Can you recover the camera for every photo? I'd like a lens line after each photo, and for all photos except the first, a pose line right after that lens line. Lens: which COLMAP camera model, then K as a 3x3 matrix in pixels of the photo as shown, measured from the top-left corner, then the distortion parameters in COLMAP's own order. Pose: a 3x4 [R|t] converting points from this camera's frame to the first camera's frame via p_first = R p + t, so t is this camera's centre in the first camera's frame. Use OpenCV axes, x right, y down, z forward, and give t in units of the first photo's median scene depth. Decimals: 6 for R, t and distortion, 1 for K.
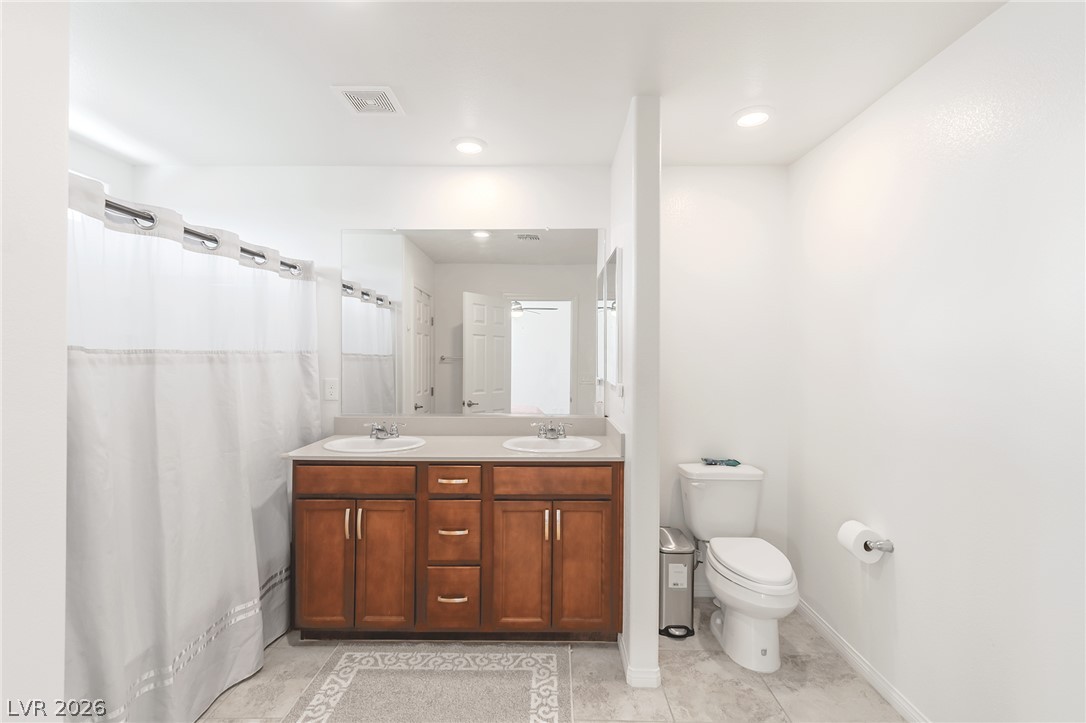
lens RADIAL K [[492.9, 0, 541.4], [0, 492.9, 333.9], [0, 0, 1]] dist [0.000562, 0.000409]
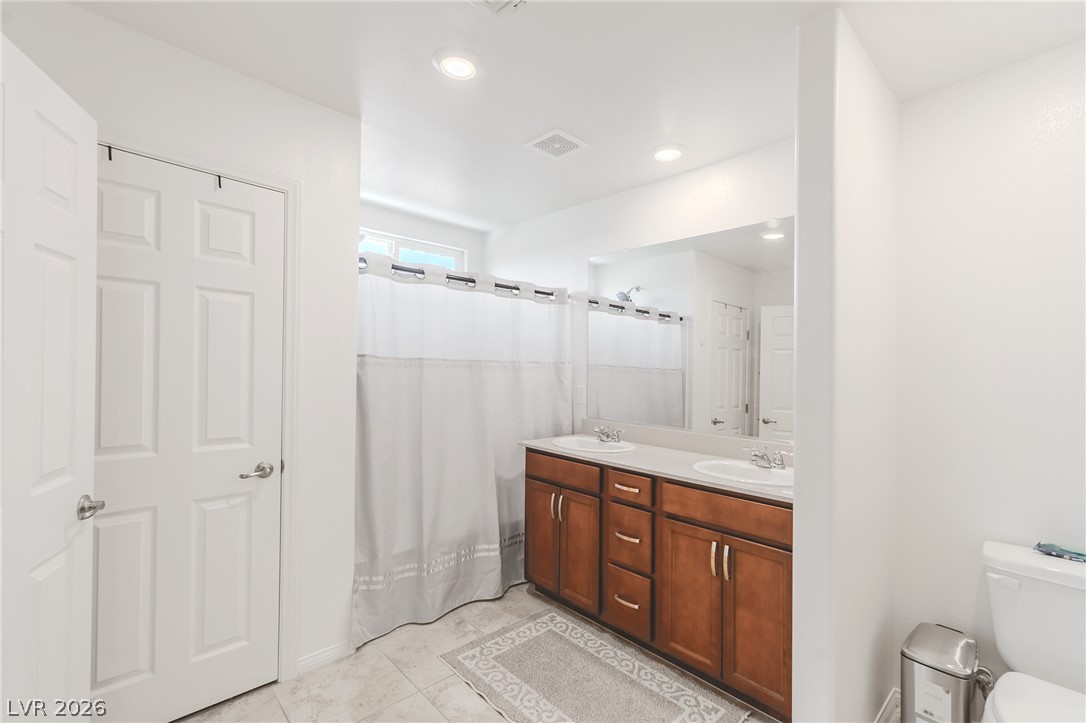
lens RADIAL K [[474.2, 0, 539.4], [0, 474.2, 357.0], [0, 0, 1]] dist [0.007307, 0.000564]
pose [[0.687329, 0.000378, -0.726346, 0.414357], [0.007300, 0.999946, 0.007428, 0.015836], [0.726310, -0.010408, 0.687289, 0.187670]]
